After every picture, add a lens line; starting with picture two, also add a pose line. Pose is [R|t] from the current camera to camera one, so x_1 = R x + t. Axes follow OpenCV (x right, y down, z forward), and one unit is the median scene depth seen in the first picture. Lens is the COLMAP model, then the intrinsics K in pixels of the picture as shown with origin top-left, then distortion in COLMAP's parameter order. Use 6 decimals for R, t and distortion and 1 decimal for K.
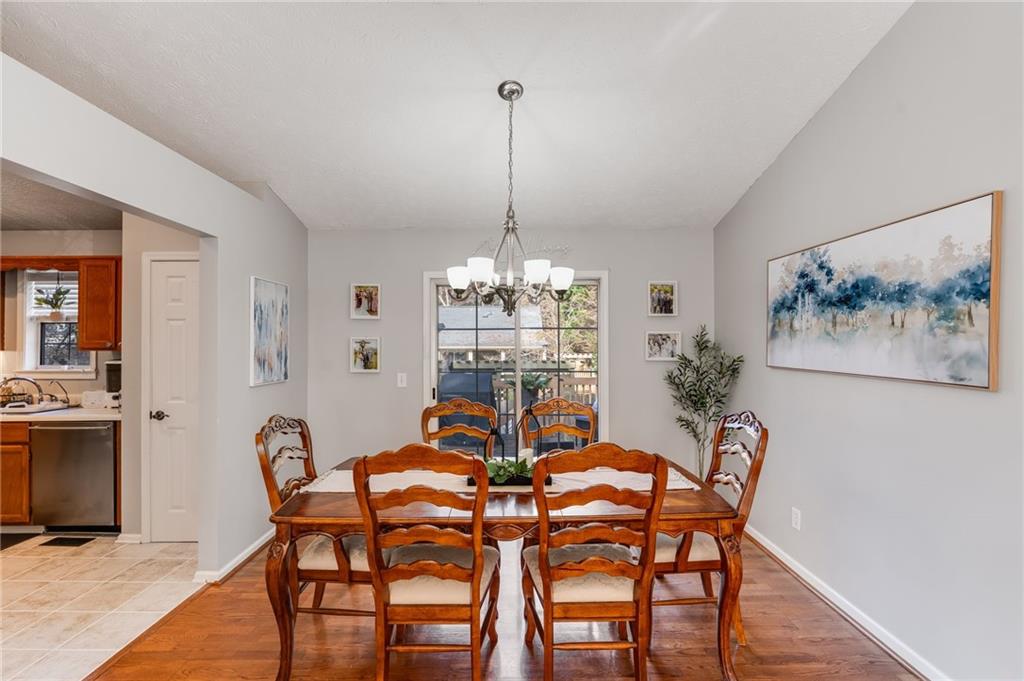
lens RADIAL K [[459.2, 0, 515.1], [0, 459.2, 339.9], [0, 0, 1]] dist [0.000612, 0.000342]
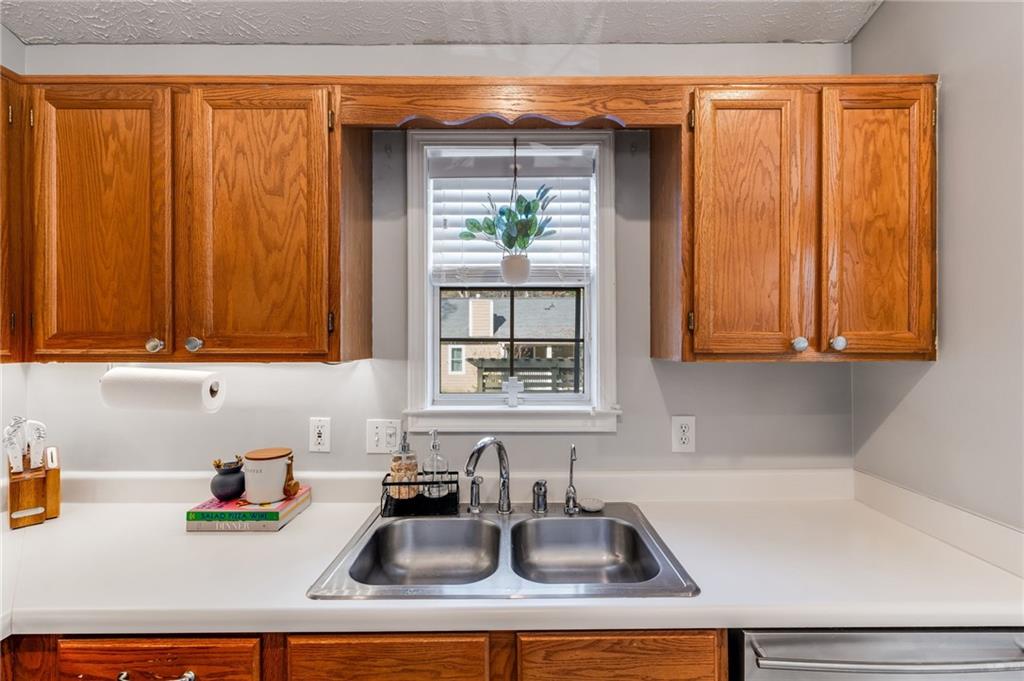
lens RADIAL K [[459.2, 0, 515.1], [0, 459.2, 339.9], [0, 0, 1]] dist [0.000612, 0.000342]
pose [[0.999975, -0.001519, 0.006867, -1.289389], [0.001444, 0.999939, 0.010955, 0.004846], [-0.006883, -0.010945, 0.999916, 0.798359]]
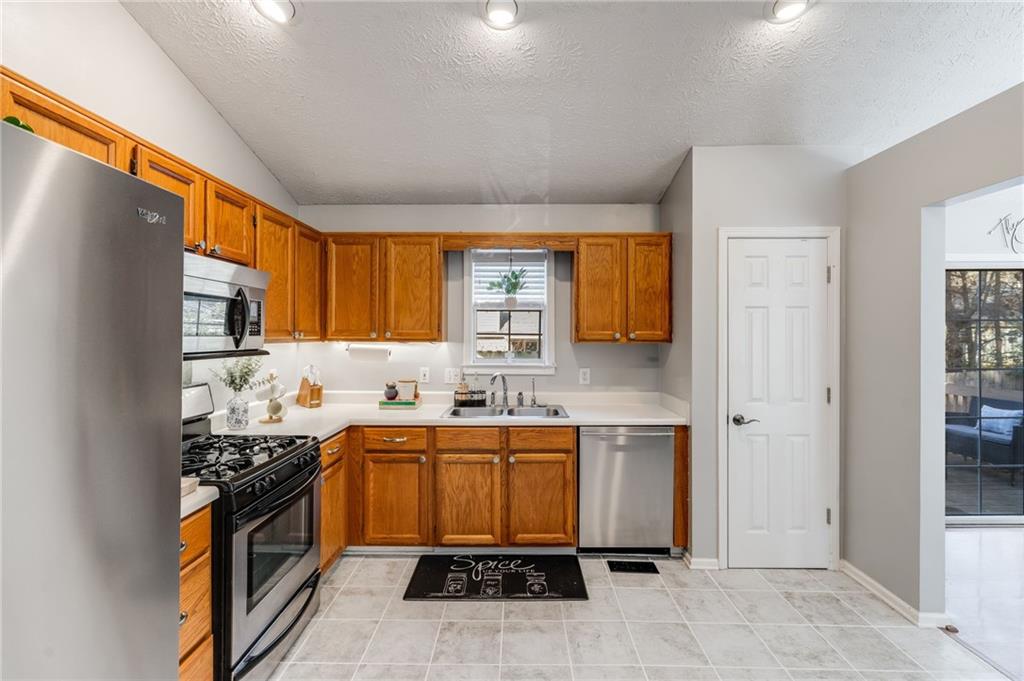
lens RADIAL K [[462.5, 0, 513.6], [0, 462.5, 336.5], [0, 0, 1]] dist [0.000164, 0.000169]
pose [[0.999956, 0.004236, -0.008409, -1.268561], [-0.004121, 0.999897, 0.013728, 0.000766], [0.008467, -0.013693, 0.999870, 0.156702]]
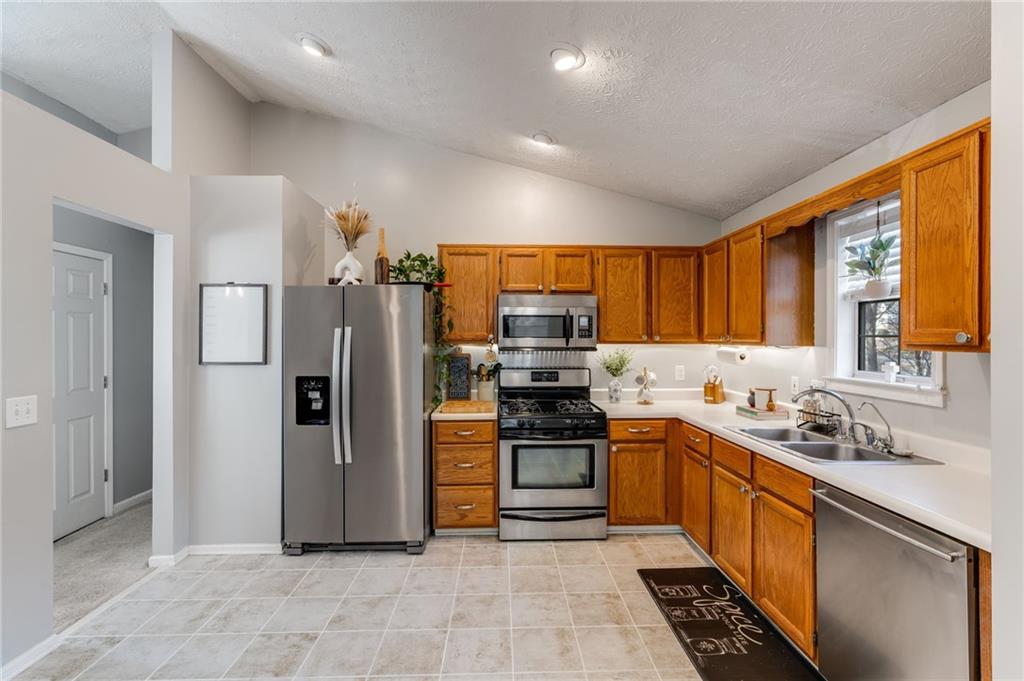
lens RADIAL K [[459.2, 0, 515.1], [0, 459.2, 339.9], [0, 0, 1]] dist [0.000612, 0.000342]
pose [[0.037375, 0.003954, -0.999293, -0.567524], [0.007566, 0.999962, 0.004239, 0.009203], [0.999273, -0.007719, 0.037344, 0.680840]]
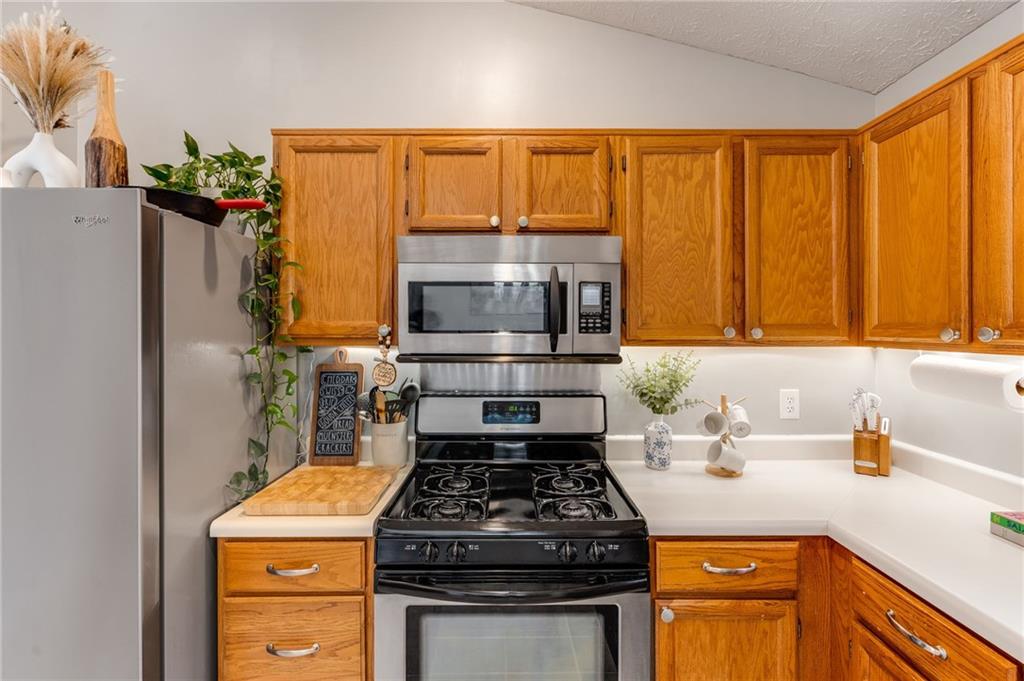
lens RADIAL K [[462.5, 0, 511.4], [0, 462.5, 327.3], [0, 0, 1]] dist [-0.000208, -0.000024]
pose [[0.000132, -0.001732, -0.999998, -1.186914], [0.007111, 0.999973, -0.001731, 0.004254], [0.999975, -0.007110, 0.000144, 0.804979]]
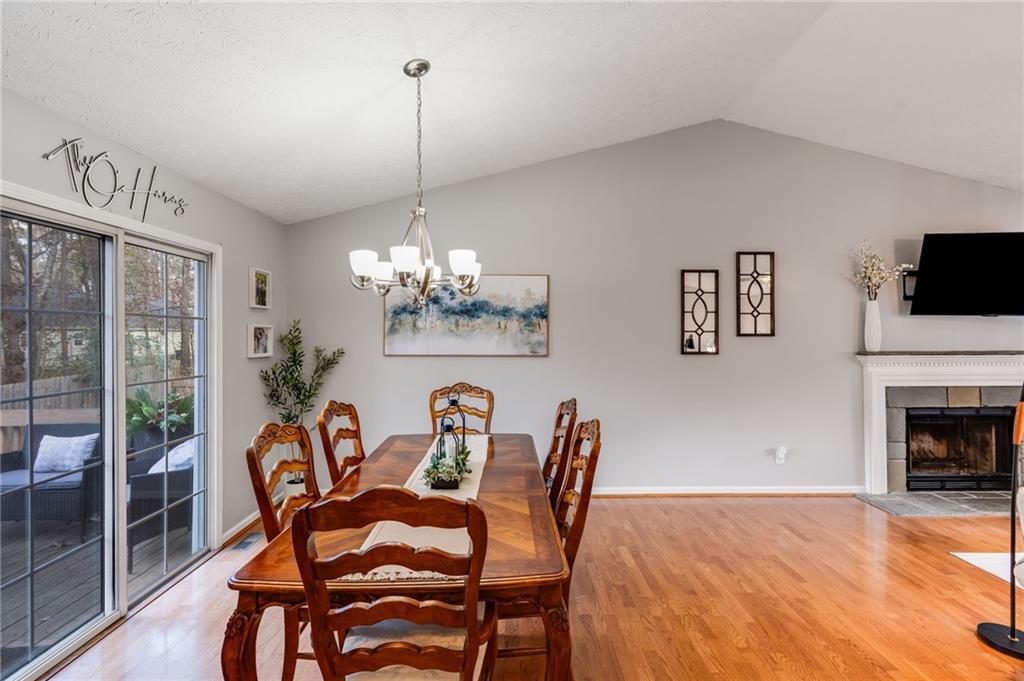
lens RADIAL K [[456.9, 0, 510.5], [0, 456.9, 334.4], [0, 0, 1]] dist [0.001100, 0.000355]
pose [[-0.001871, 0.005267, 0.999984, -0.753863], [-0.004133, 0.999978, -0.005275, 0.004134], [-0.999990, -0.004143, -0.001849, 0.654037]]
